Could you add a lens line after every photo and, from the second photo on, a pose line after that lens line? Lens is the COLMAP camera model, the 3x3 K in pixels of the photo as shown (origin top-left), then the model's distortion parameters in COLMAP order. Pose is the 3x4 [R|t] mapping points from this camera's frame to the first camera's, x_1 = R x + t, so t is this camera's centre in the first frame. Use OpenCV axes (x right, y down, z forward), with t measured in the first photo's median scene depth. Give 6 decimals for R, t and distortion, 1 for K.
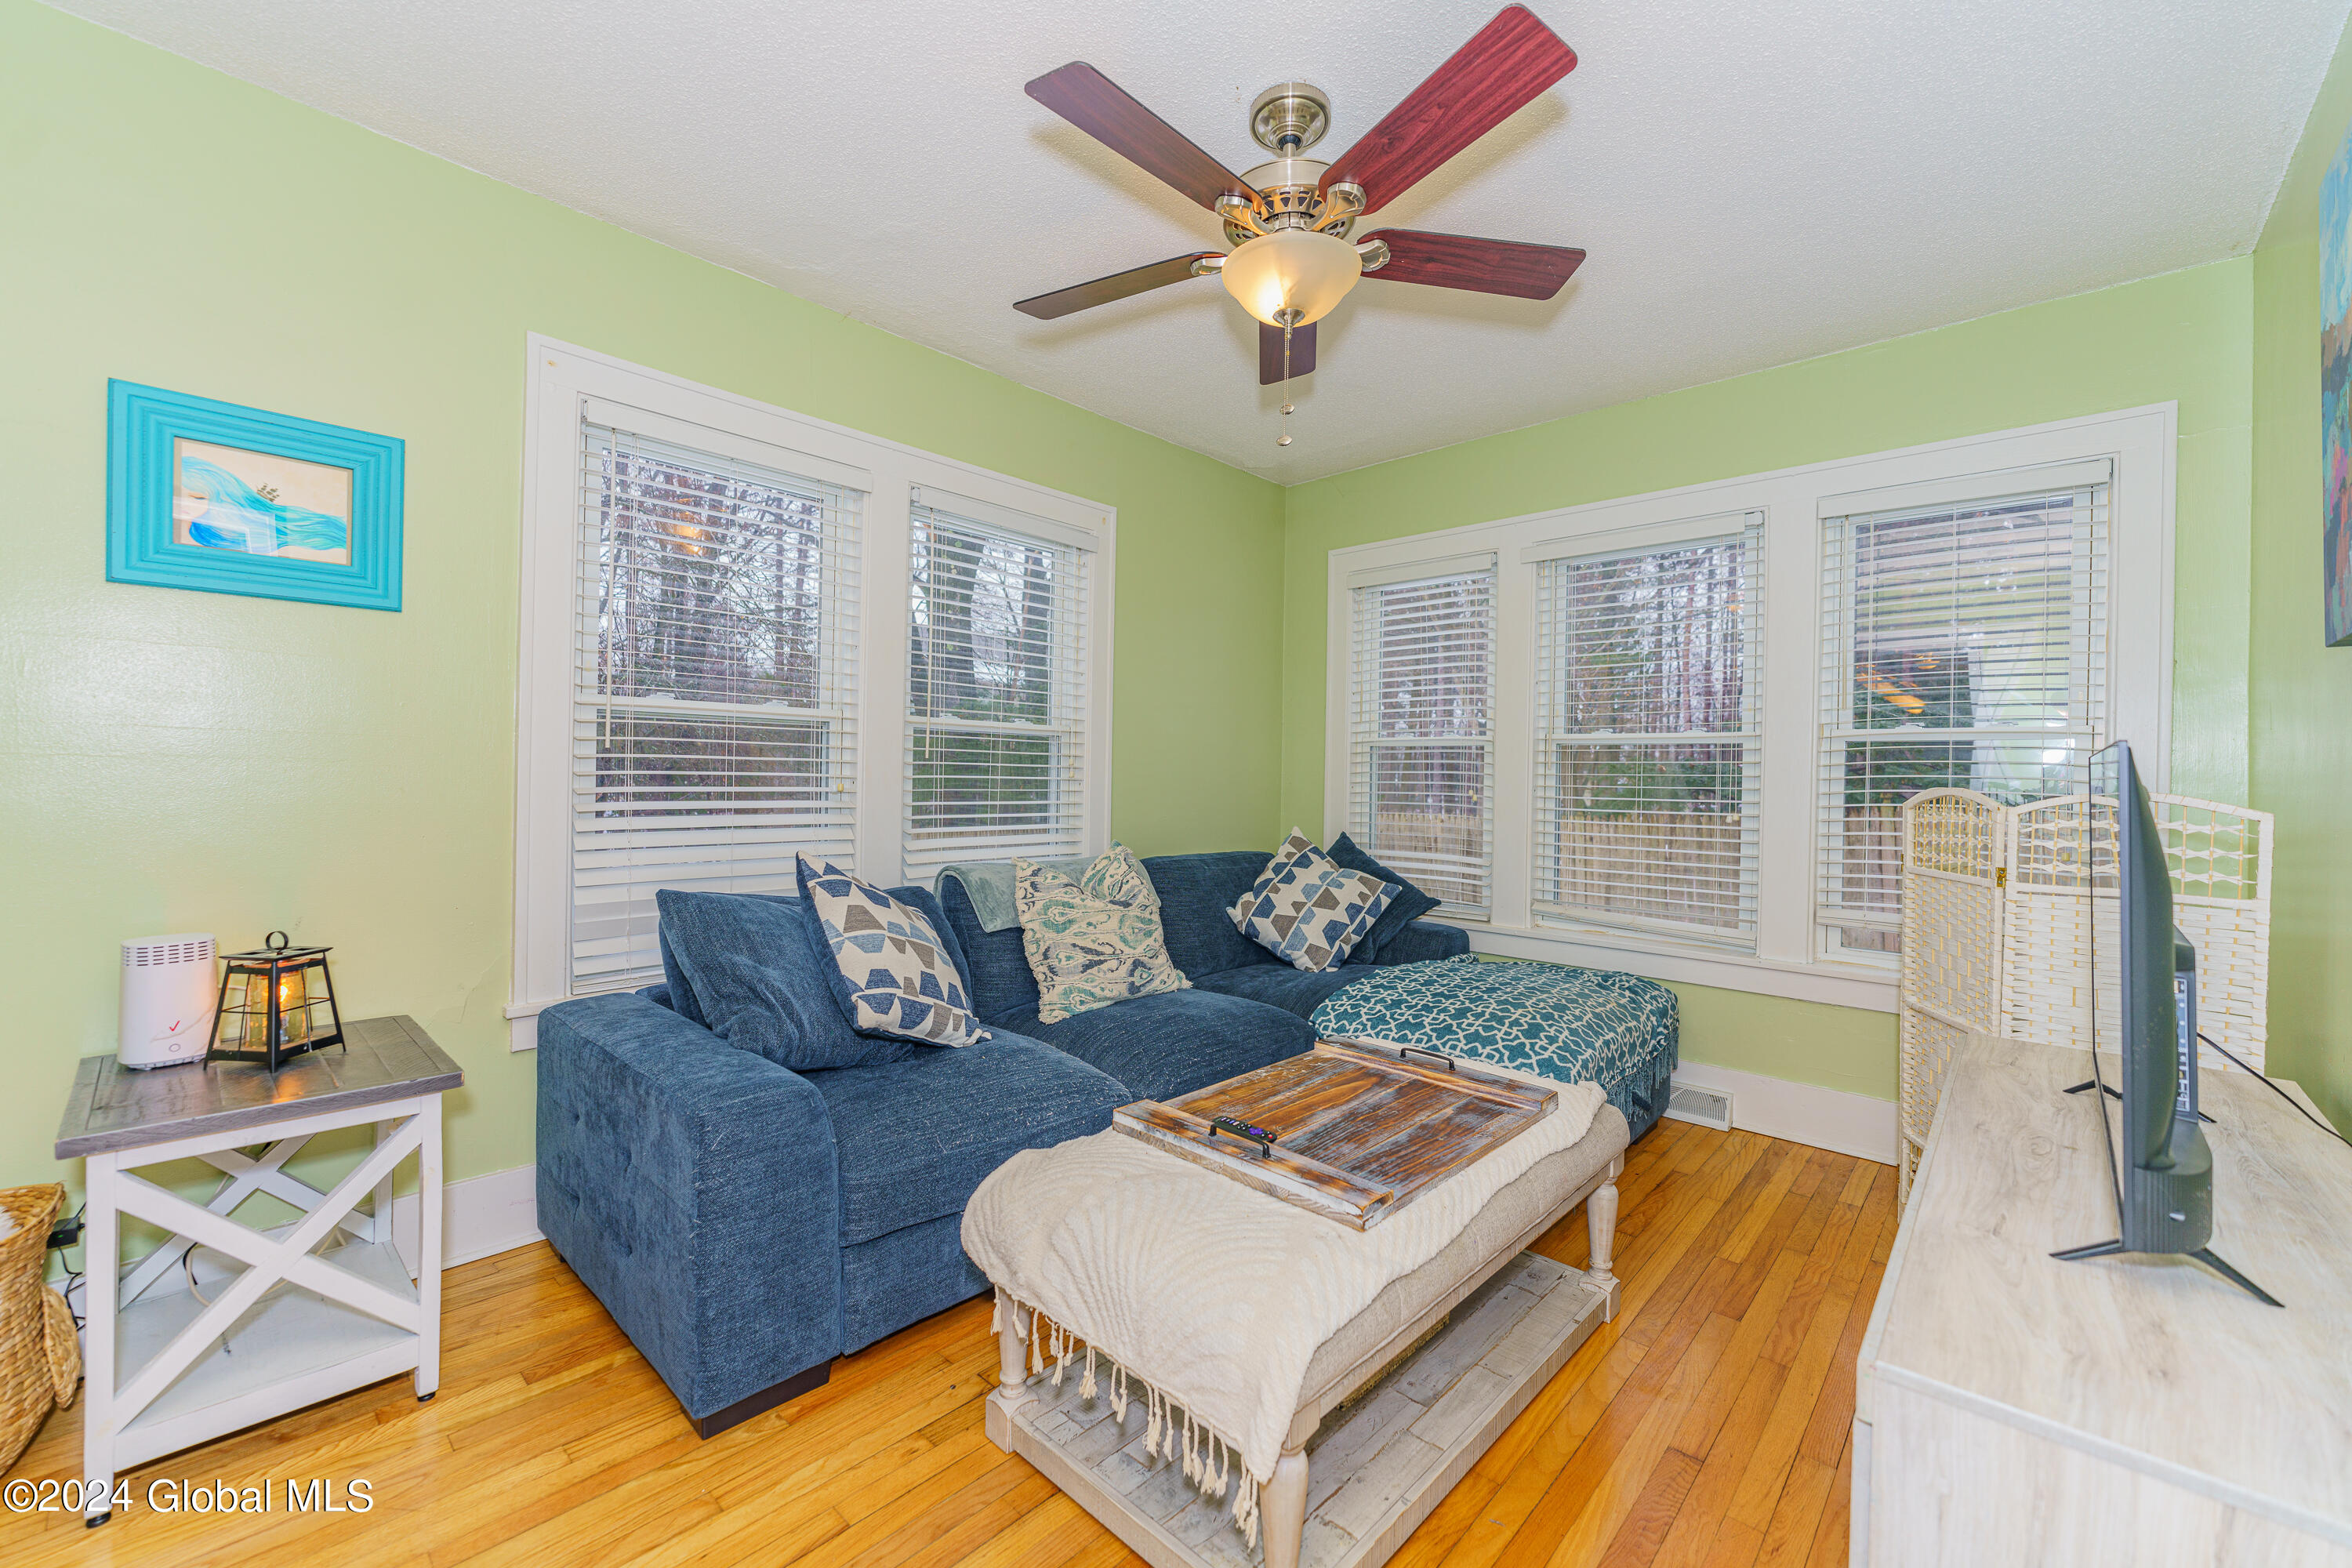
lens RADIAL K [[937.4, 0, 1177.4], [0, 937.4, 777.7], [0, 0, 1]] dist [-0.008434, 0.000165]
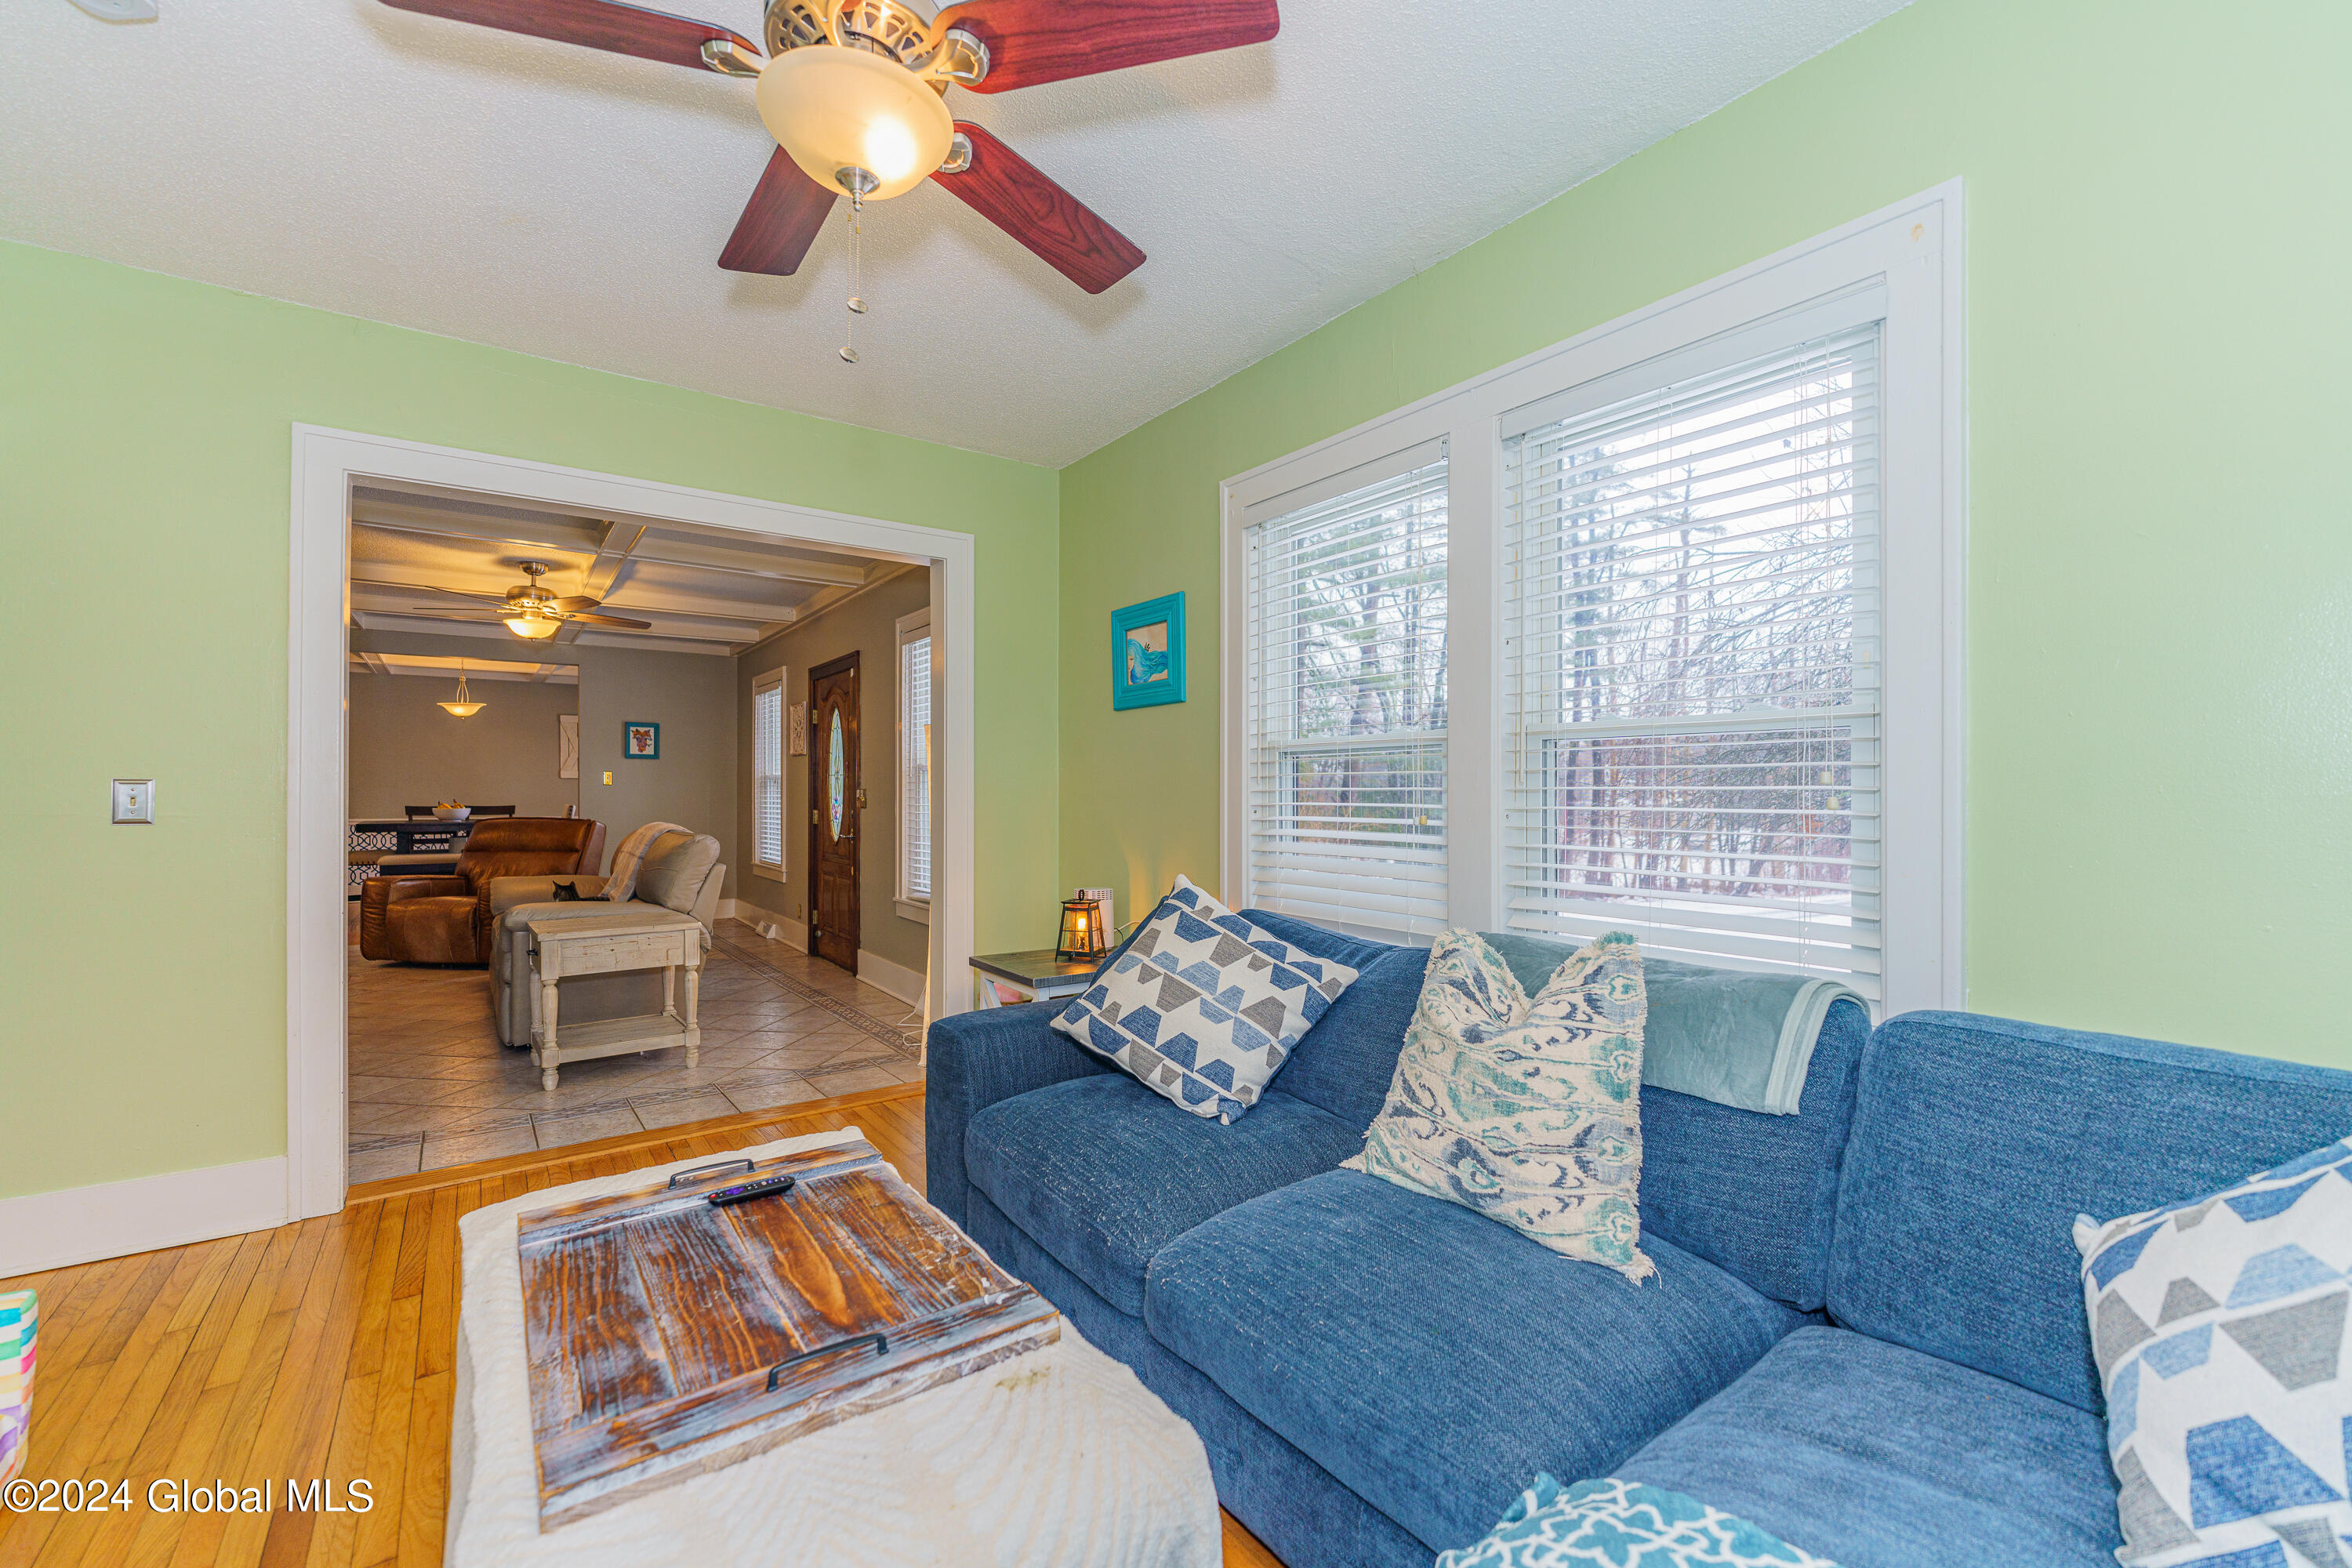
lens RADIAL K [[956.5, 0, 1176.0], [0, 956.5, 784.0], [0, 0, 1]] dist [-0.009514, 0.000062]
pose [[-0.183149, -0.021163, -0.982857, 0.807625], [-0.007166, 0.999770, -0.020191, -0.006373], [0.983059, 0.003345, -0.183258, 1.379688]]
